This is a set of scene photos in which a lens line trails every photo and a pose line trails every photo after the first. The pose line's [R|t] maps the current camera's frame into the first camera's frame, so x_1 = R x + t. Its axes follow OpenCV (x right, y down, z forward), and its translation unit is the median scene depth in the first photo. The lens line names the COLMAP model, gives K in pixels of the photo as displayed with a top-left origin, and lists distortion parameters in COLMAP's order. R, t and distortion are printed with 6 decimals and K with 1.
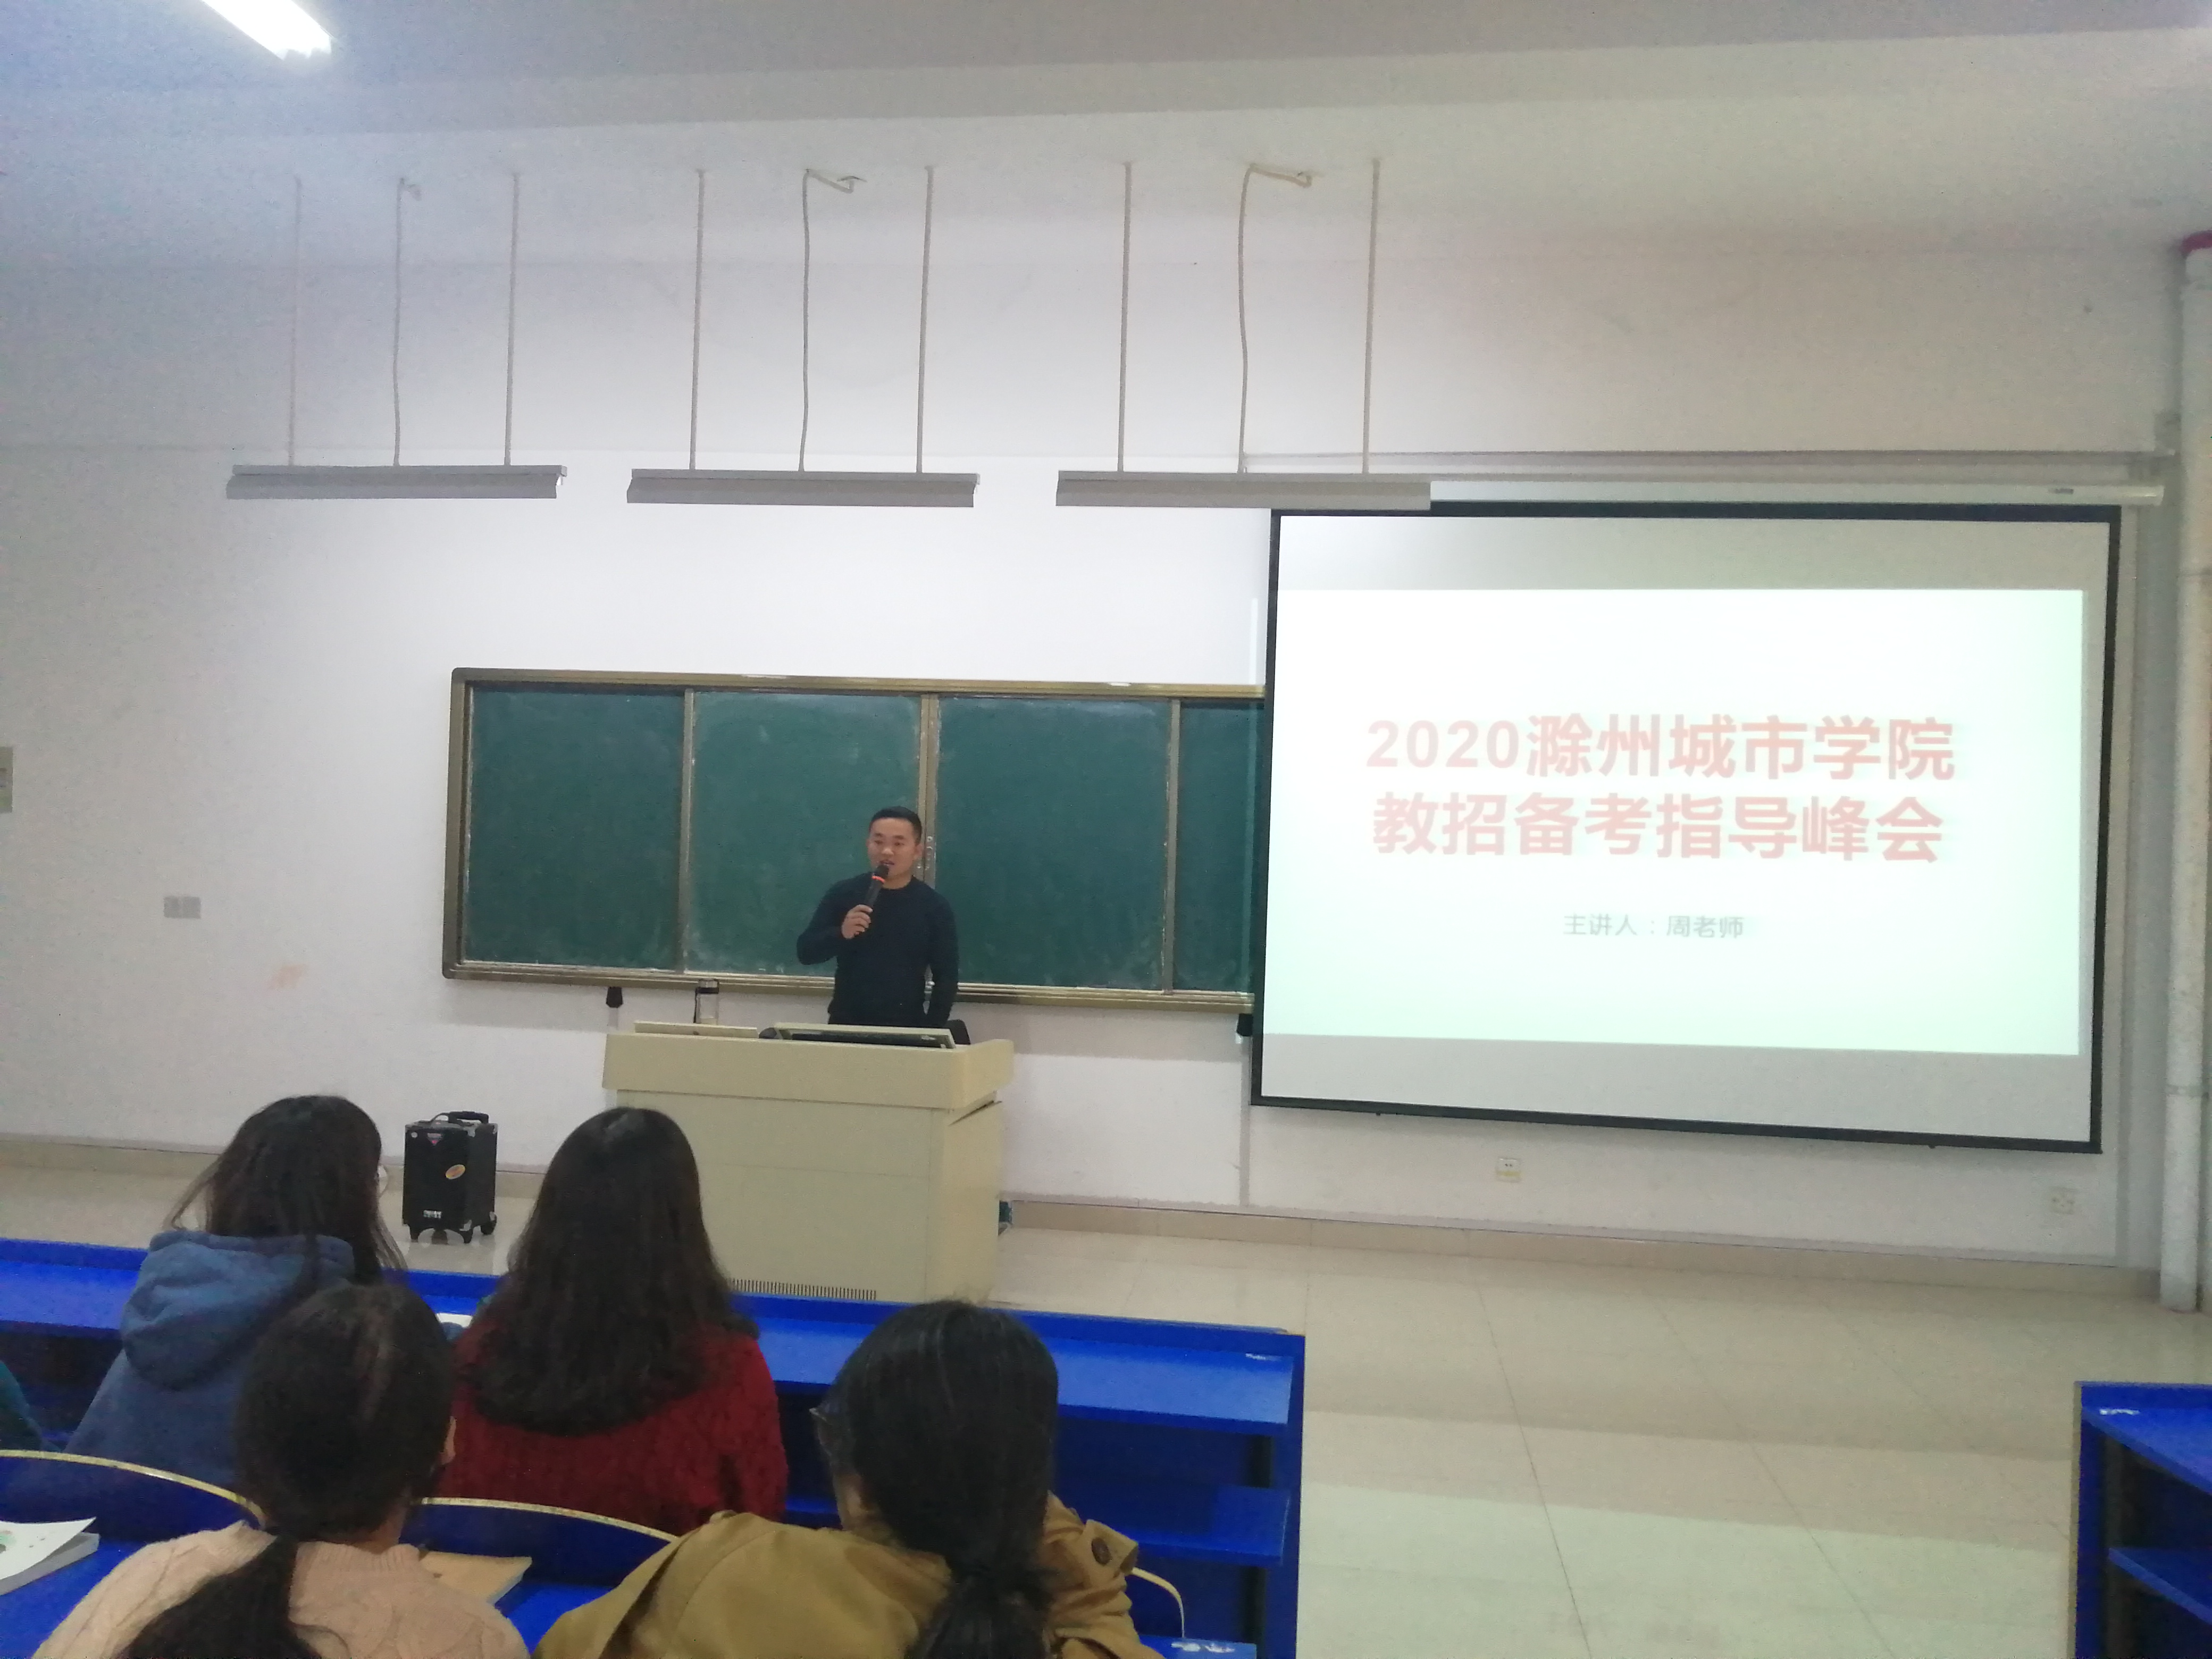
lens RADIAL K [[1699.7, 0, 1098.0], [0, 1699.7, 830.9], [0, 0, 1]] dist [0.036889, -0.008325]
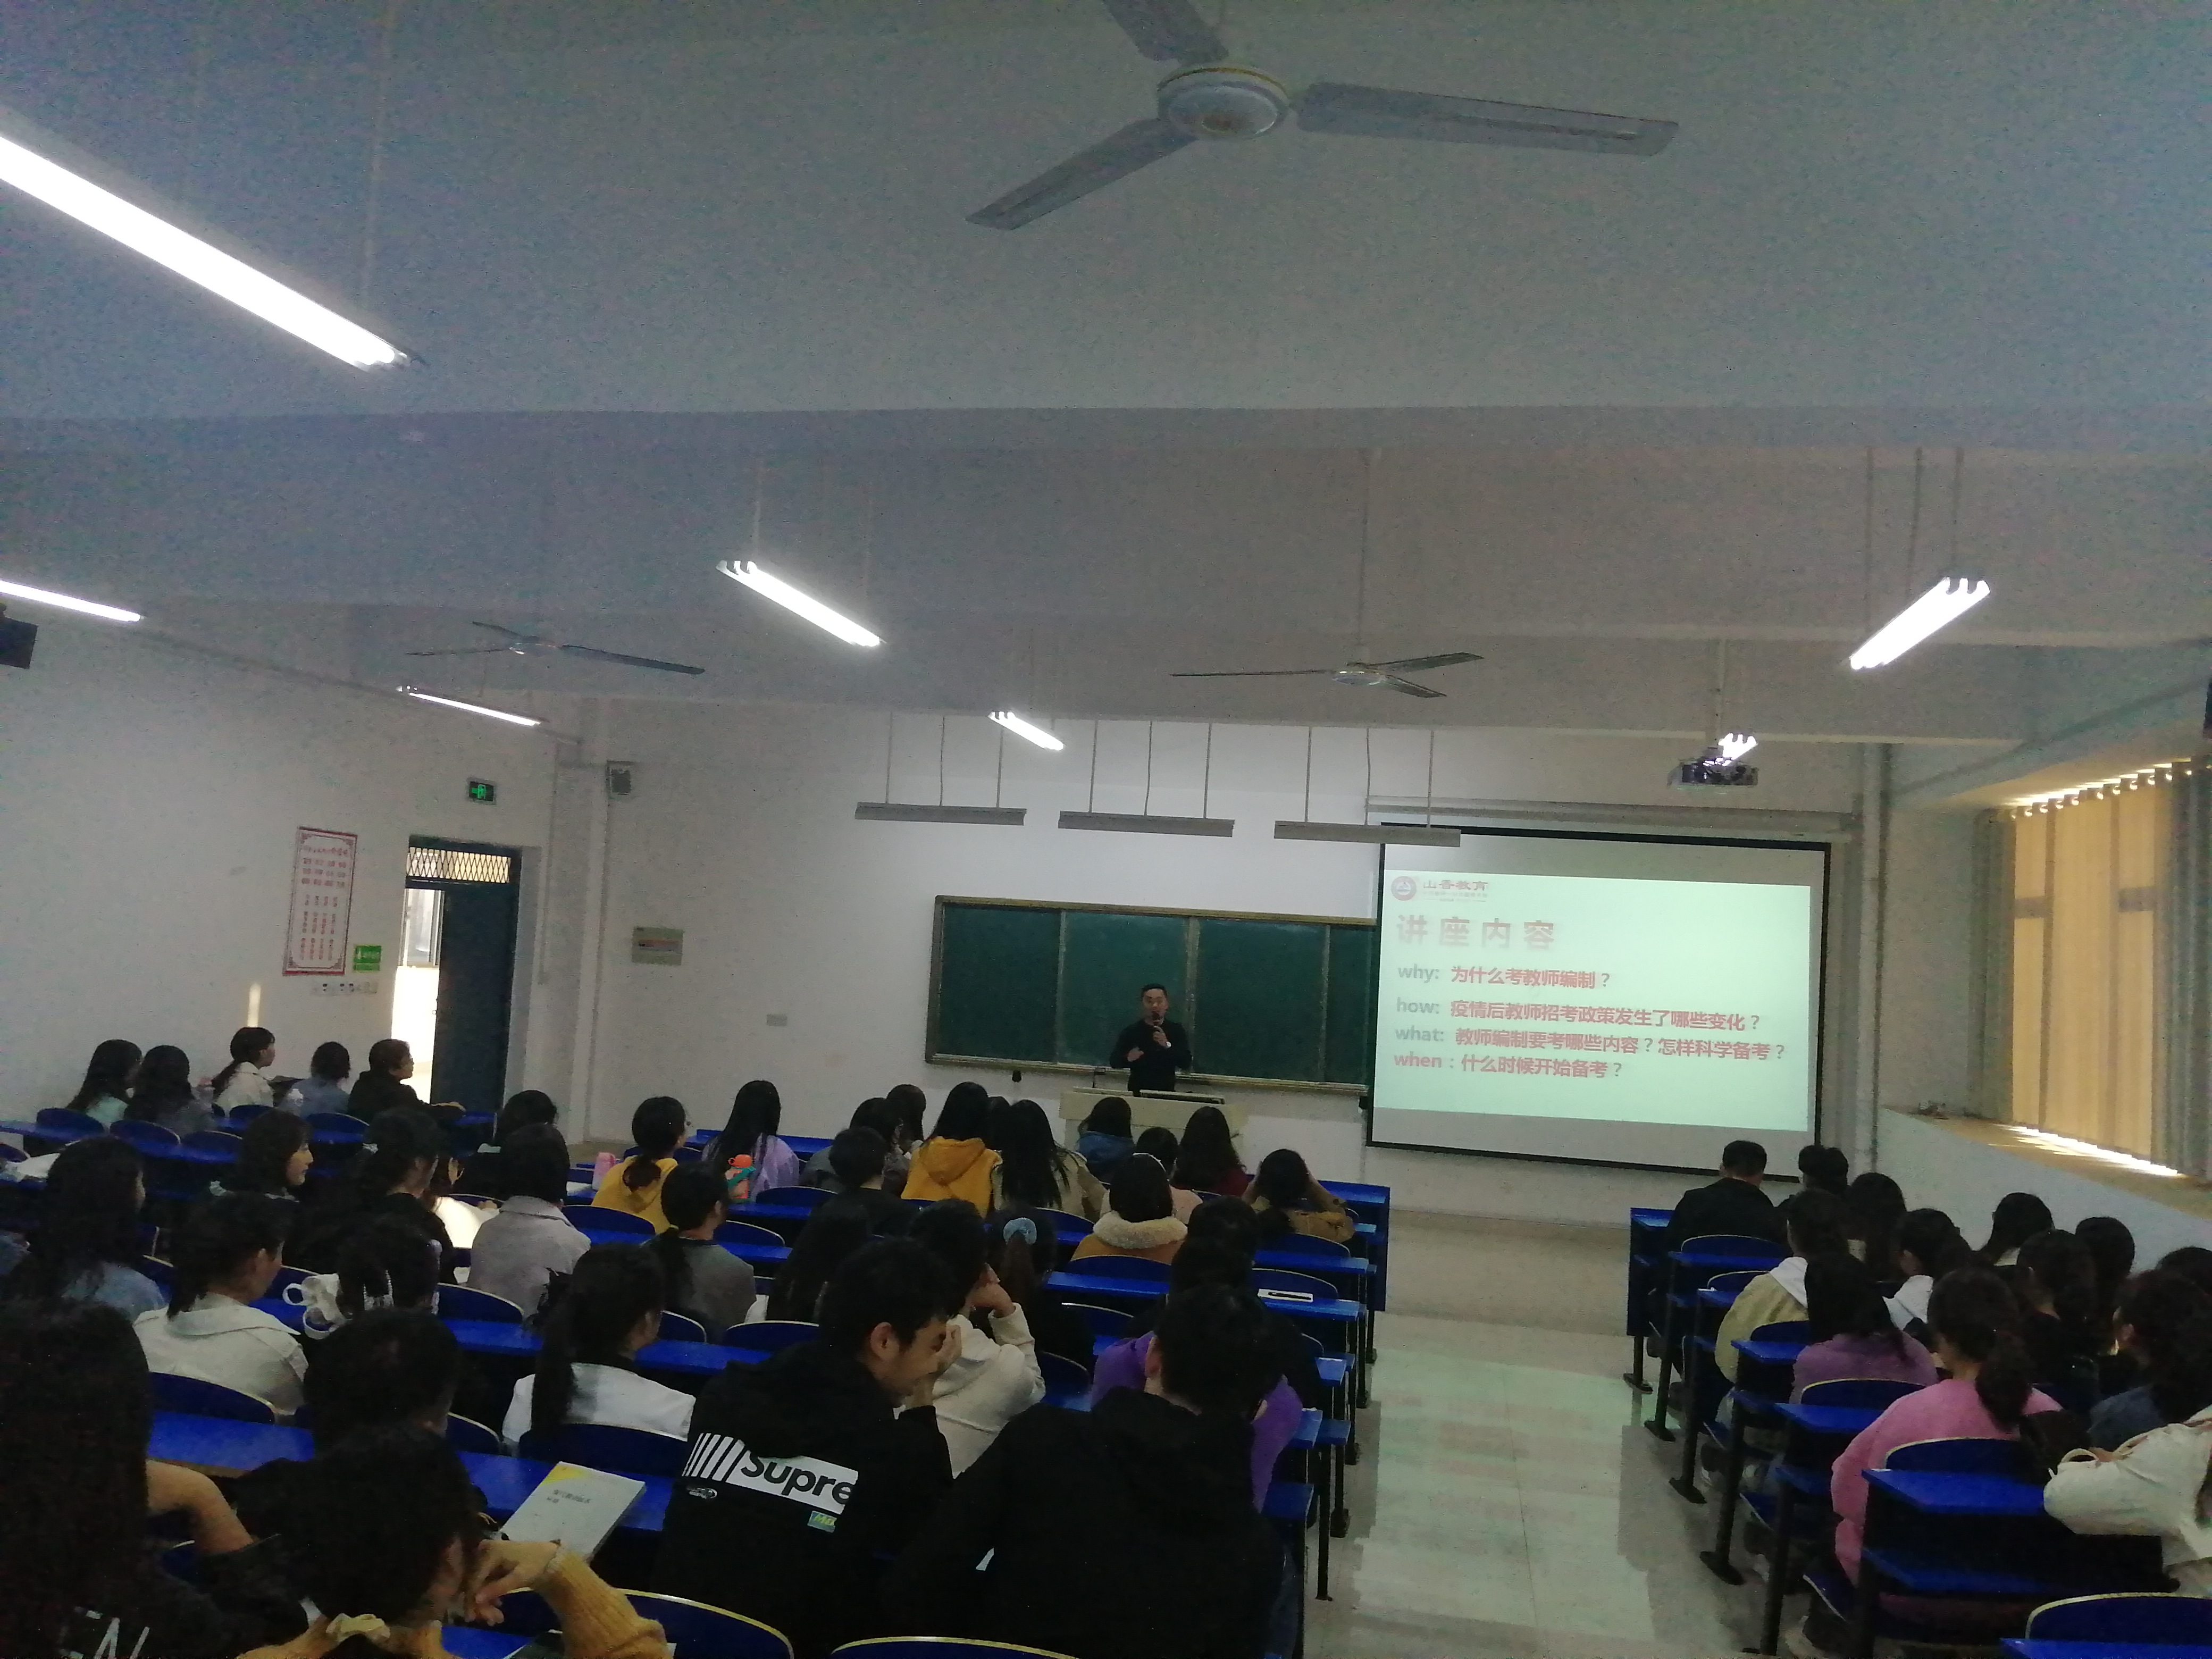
lens RADIAL K [[1699.7, 0, 1101.5], [0, 1699.7, 832.1], [0, 0, 1]] dist [0.036889, -0.008325]
pose [[0.997462, 0.022365, -0.067596, -0.080070], [-0.026500, 0.997791, -0.060912, -0.060059], [0.066084, 0.062549, 0.995852, -0.889696]]
